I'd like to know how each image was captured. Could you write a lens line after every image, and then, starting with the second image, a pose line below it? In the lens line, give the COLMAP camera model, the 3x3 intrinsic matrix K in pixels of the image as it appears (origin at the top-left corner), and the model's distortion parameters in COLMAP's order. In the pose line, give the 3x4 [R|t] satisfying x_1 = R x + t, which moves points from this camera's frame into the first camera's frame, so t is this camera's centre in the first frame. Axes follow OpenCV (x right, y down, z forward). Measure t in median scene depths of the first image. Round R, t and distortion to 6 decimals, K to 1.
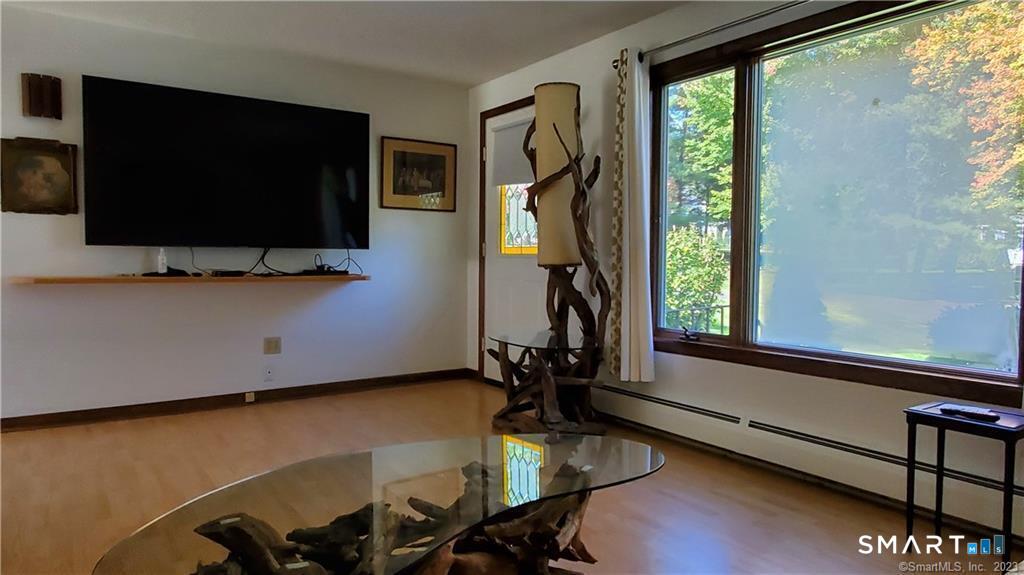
lens RADIAL K [[661.6, 0, 528.2], [0, 661.6, 287.3], [0, 0, 1]] dist [0.000798, -0.000179]
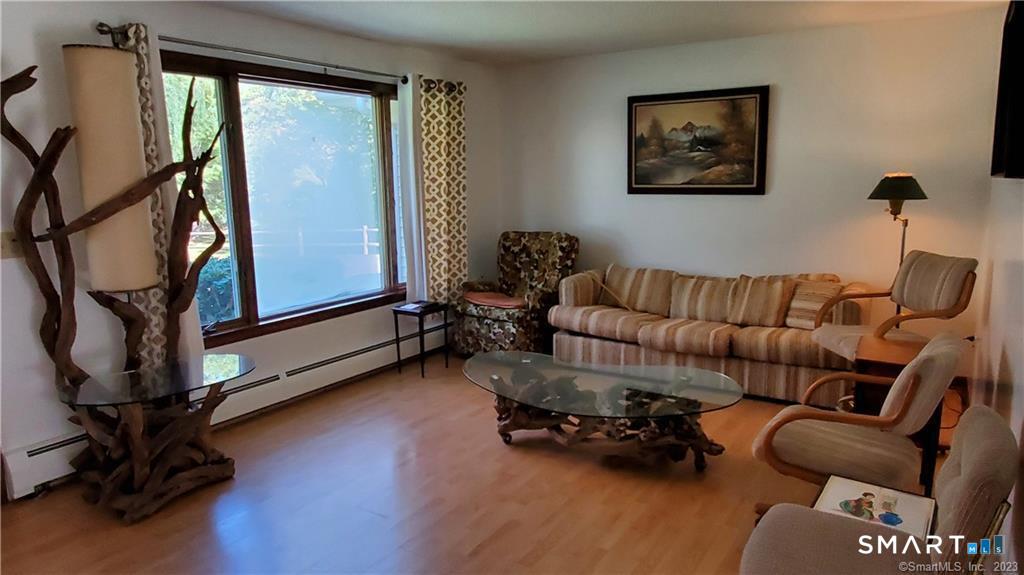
lens RADIAL K [[661.6, 0, 528.2], [0, 661.6, 287.3], [0, 0, 1]] dist [0.000798, -0.000179]
pose [[-0.382730, -0.156485, 0.910511, -1.007106], [0.051827, 0.980362, 0.190276, -0.185575], [-0.922405, 0.120014, -0.367104, 1.022993]]
